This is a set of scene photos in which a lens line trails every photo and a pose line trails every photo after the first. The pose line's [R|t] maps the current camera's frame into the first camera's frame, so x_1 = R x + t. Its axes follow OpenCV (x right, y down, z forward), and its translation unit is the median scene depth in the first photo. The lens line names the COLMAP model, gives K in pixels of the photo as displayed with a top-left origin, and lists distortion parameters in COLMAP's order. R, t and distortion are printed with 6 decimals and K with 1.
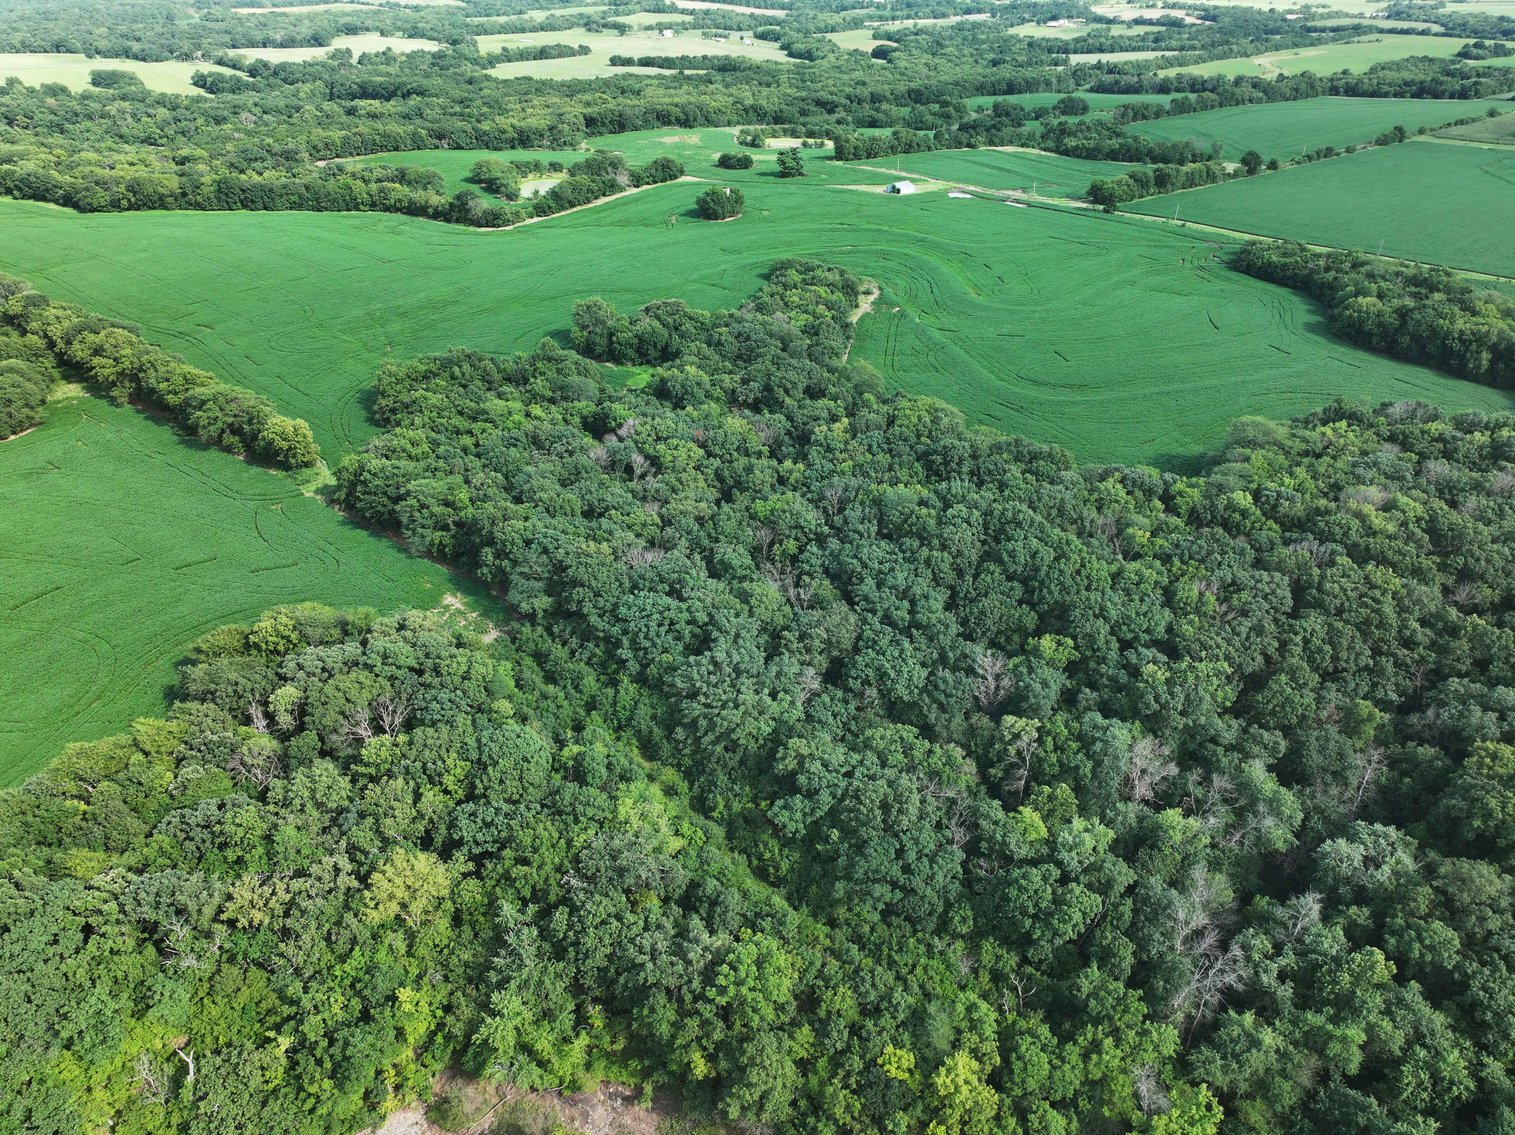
lens RADIAL K [[1060.5, 0, 761.5], [0, 1060.5, 571.1], [0, 0, 1]] dist [-0.004984, 0.025321]
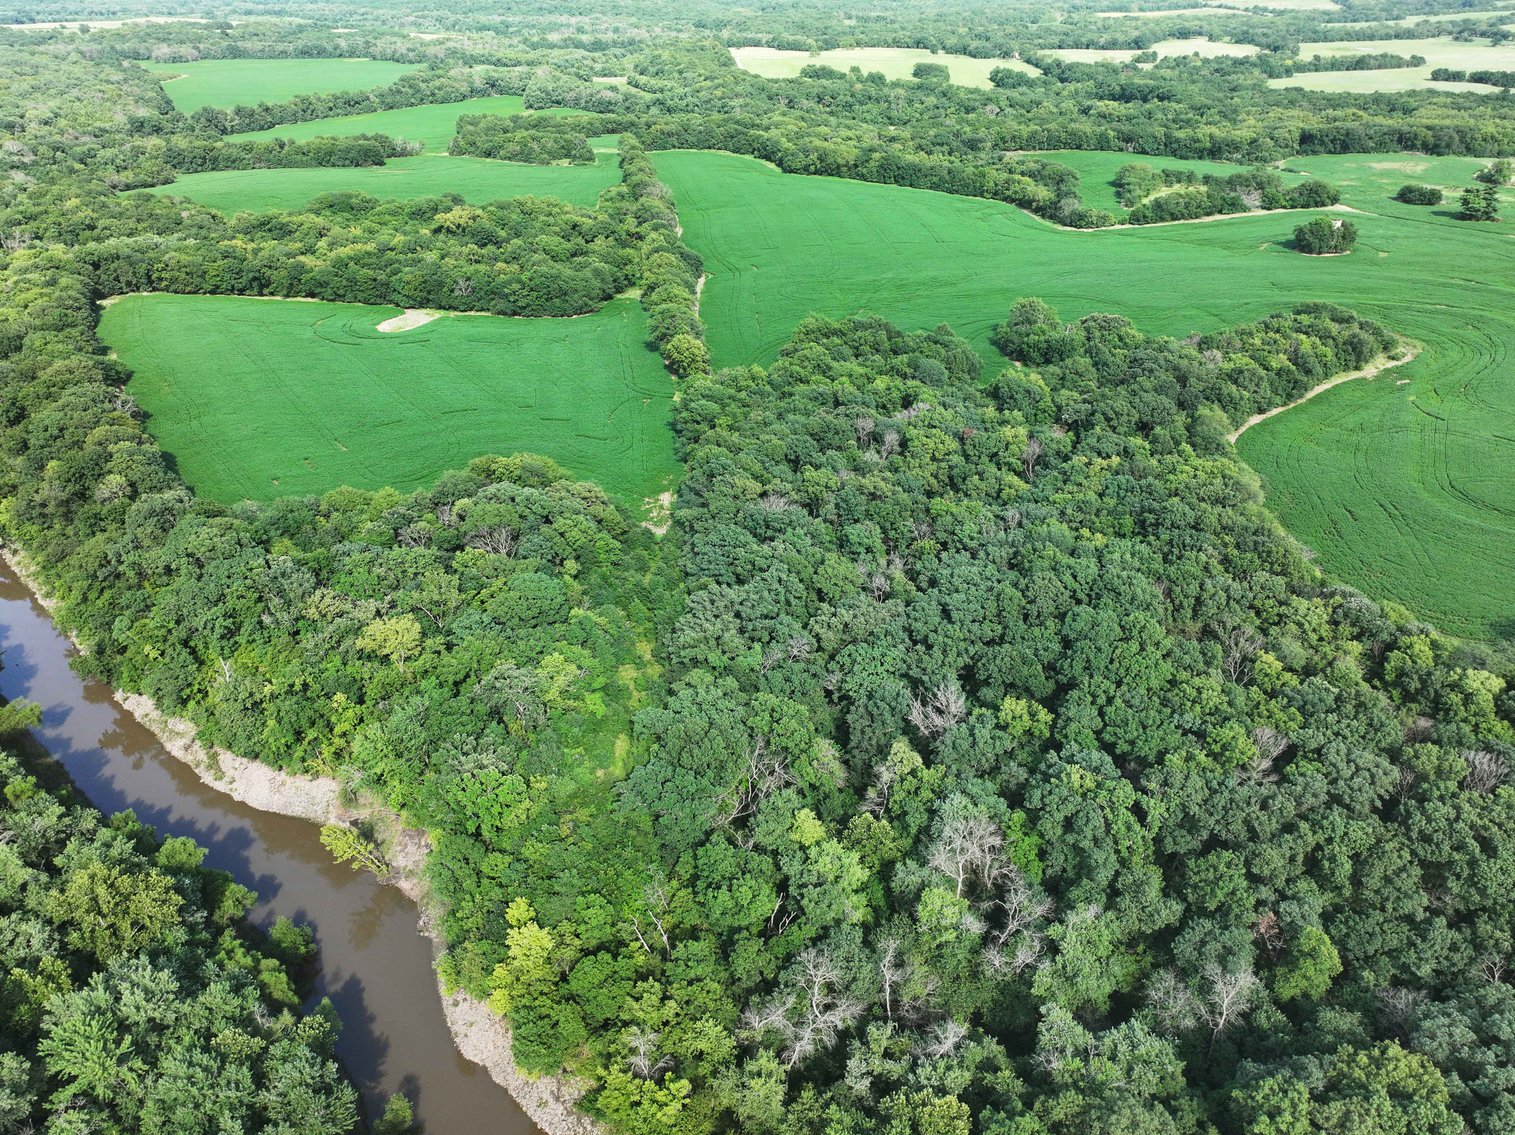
lens RADIAL K [[1060.5, 0, 766.4], [0, 1060.5, 568.2], [0, 0, 1]] dist [-0.004984, 0.025321]
pose [[0.736511, 0.327675, -0.591761, 0.154871], [-0.330768, 0.937571, 0.107484, -0.018096], [0.590038, 0.116572, 0.798915, 0.030388]]
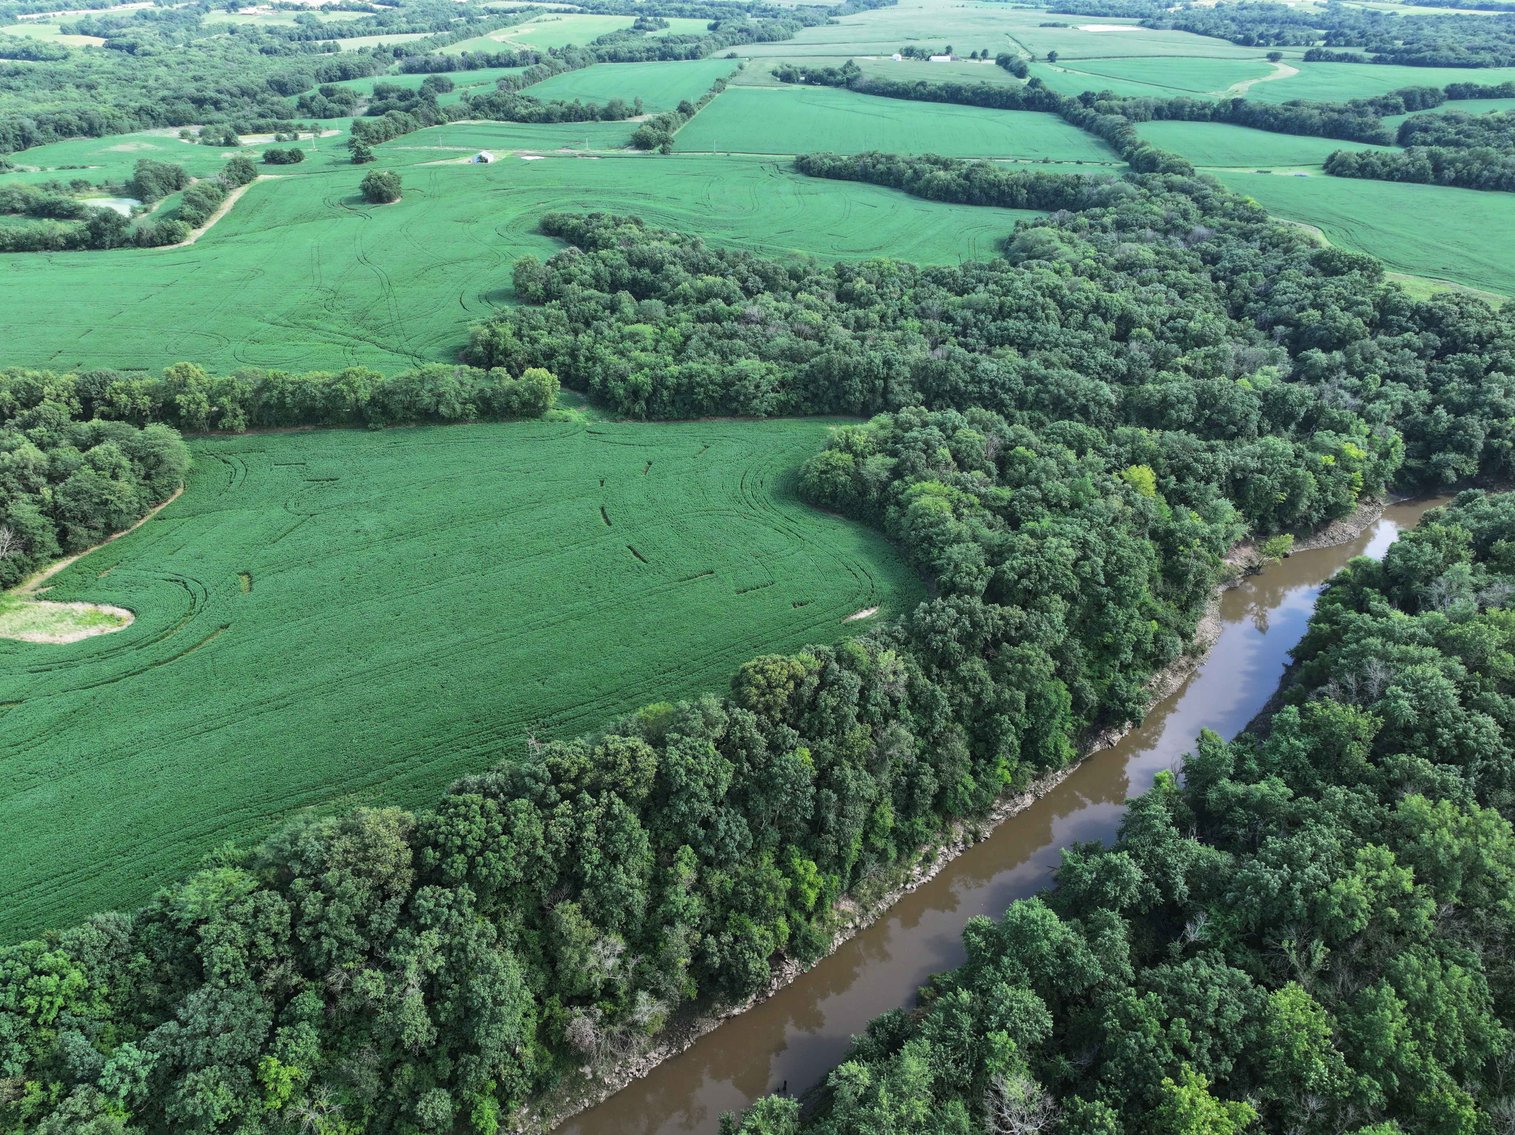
lens RADIAL K [[1060.5, 0, 759.8], [0, 1060.5, 570.9], [0, 0, 1]] dist [-0.004984, 0.025321]
pose [[0.723153, -0.350583, 0.595098, -0.332814], [0.344721, 0.929817, 0.128873, -0.001681], [-0.598513, 0.111948, 0.793253, -0.004440]]
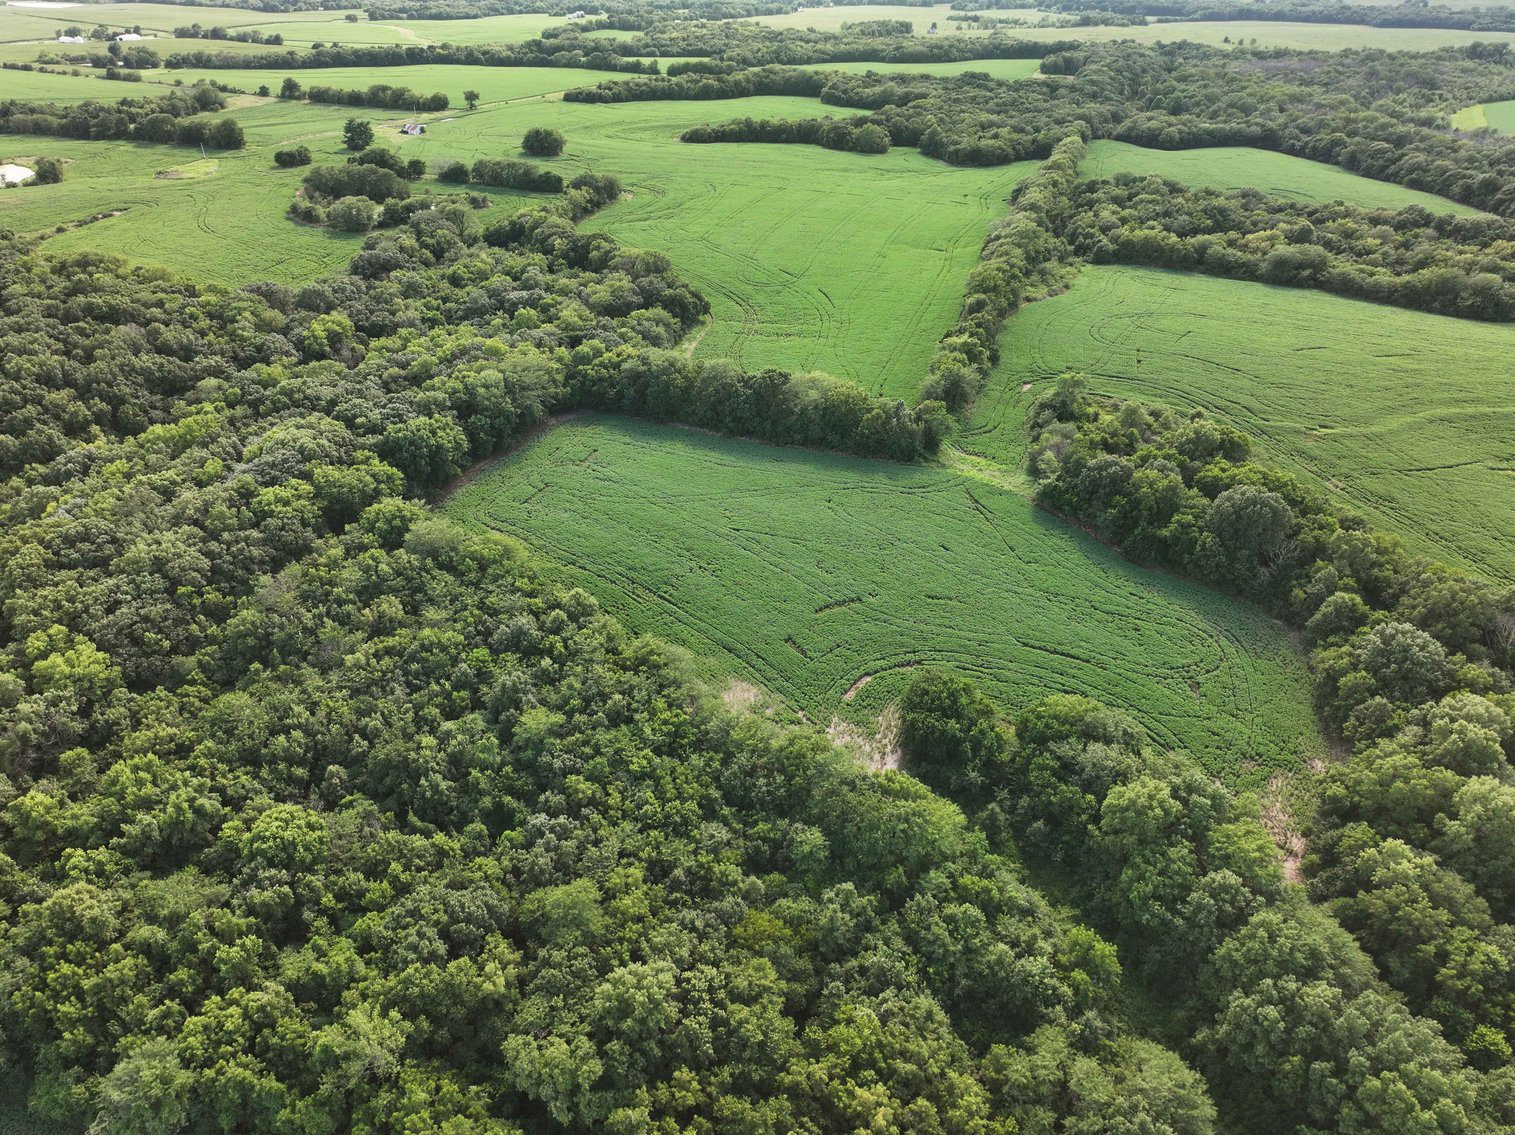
lens RADIAL K [[1060.5, 0, 759.1], [0, 1060.5, 571.9], [0, 0, 1]] dist [-0.004984, 0.025321]
pose [[-0.367201, -0.484555, 0.793958, -0.832335], [0.456042, 0.650163, 0.607713, -0.411055], [-0.810672, 0.585231, -0.017764, 0.702959]]
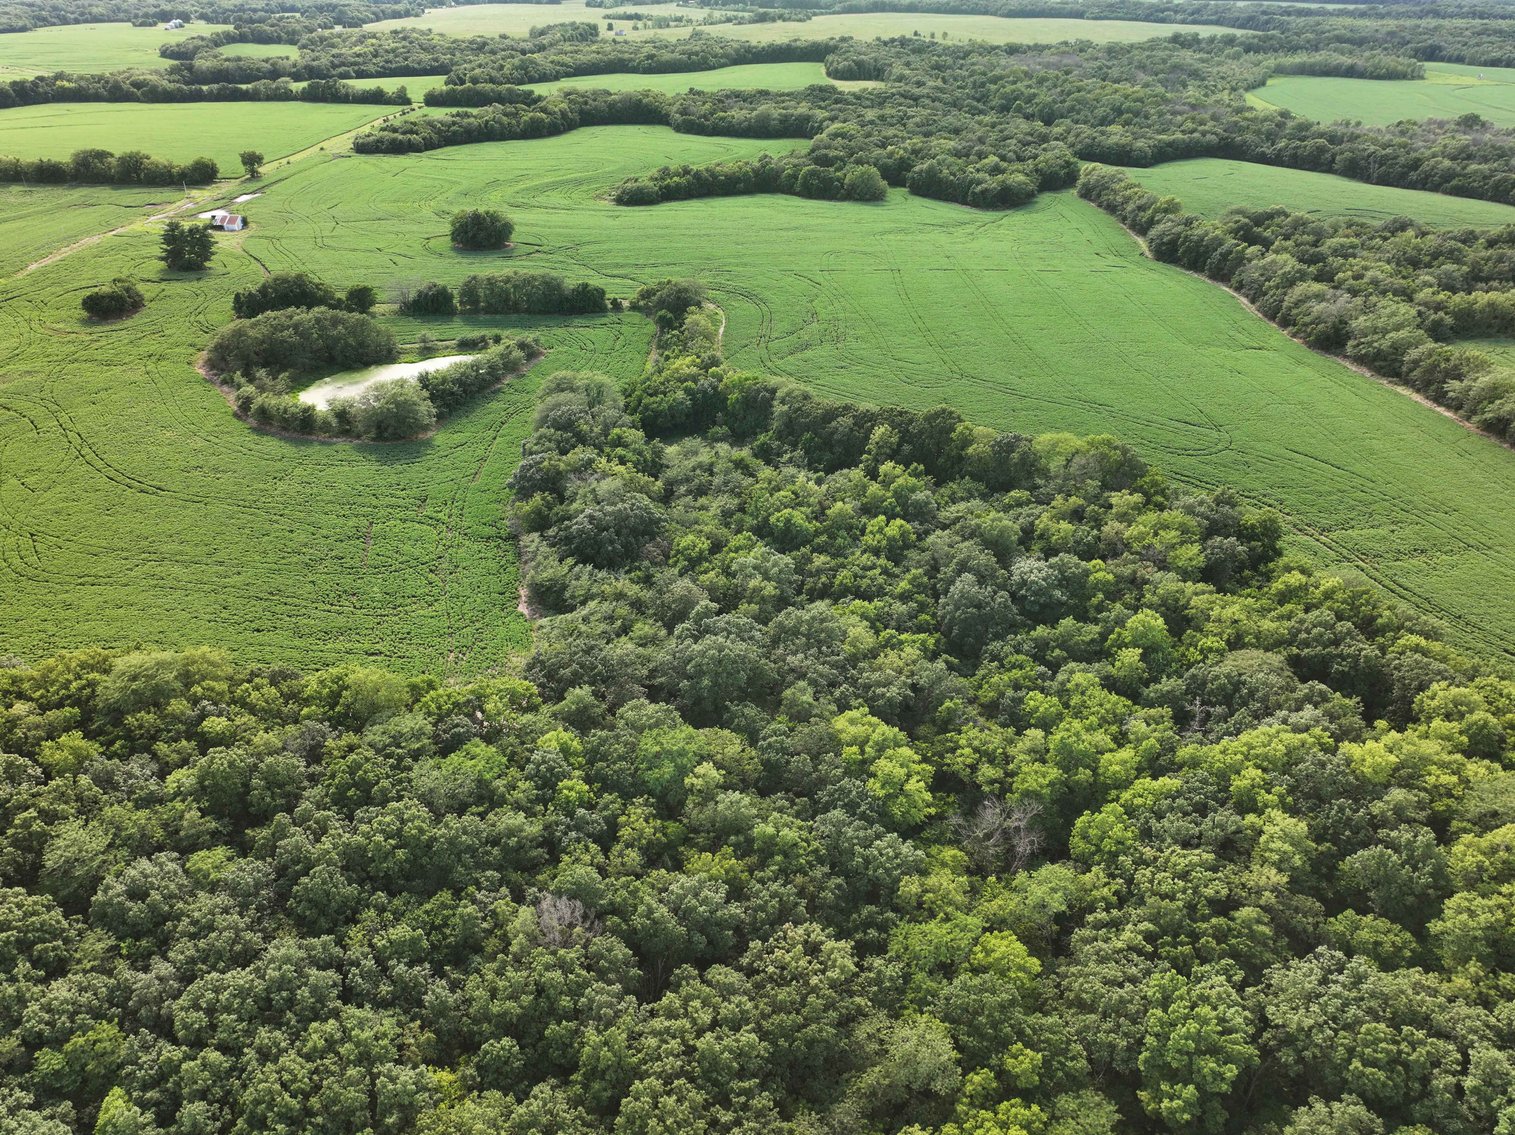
lens RADIAL K [[1060.5, 0, 756.7], [0, 1060.5, 567.2], [0, 0, 1]] dist [-0.004984, 0.025321]
pose [[-0.701834, -0.374514, 0.605945, -0.499818], [0.346177, 0.564119, 0.749621, -0.471583], [-0.622568, 0.735873, -0.266270, 0.812316]]
